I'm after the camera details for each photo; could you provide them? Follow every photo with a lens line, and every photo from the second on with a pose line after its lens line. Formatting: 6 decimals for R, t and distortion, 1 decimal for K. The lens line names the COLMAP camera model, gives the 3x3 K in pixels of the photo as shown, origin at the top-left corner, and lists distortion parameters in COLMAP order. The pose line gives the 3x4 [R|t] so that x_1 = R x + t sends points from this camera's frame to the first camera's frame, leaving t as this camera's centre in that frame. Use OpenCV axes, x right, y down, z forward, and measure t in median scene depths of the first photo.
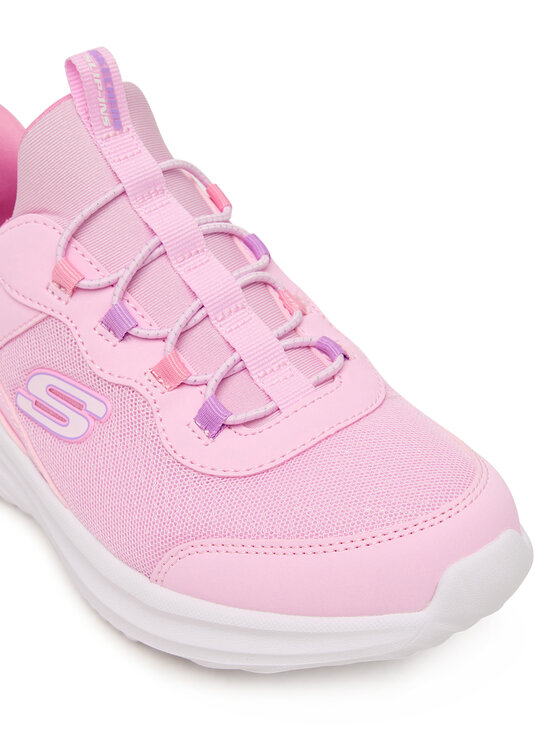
lens RADIAL K [[1715.0, 0, 281.0], [0, 1715.0, 373.3], [0, 0, 1]] dist [0.008147, 0.000000]
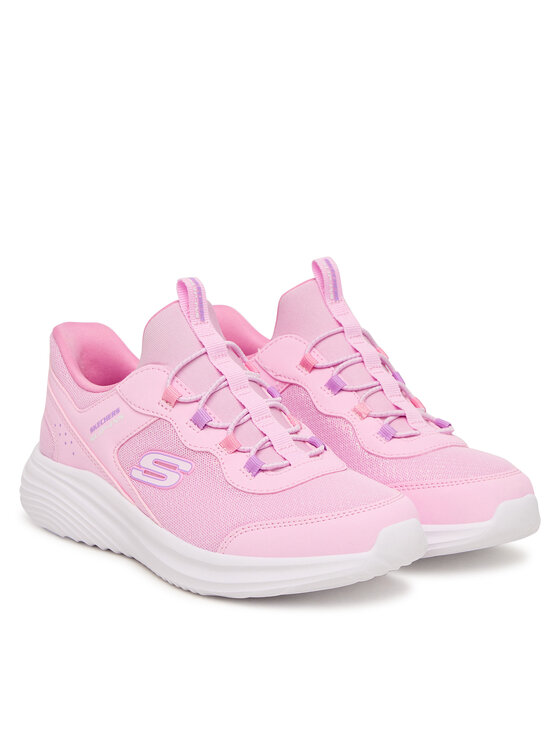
lens RADIAL K [[2188.2, 0, 280.3], [0, 2188.2, 372.9], [0, 0, 1]] dist [-0.518076, 0.000000]
pose [[0.995666, 0.058742, 0.072095, -0.179489], [-0.036916, 0.961207, -0.273348, 0.546416], [-0.085355, 0.269502, 0.959210, -1.221511]]
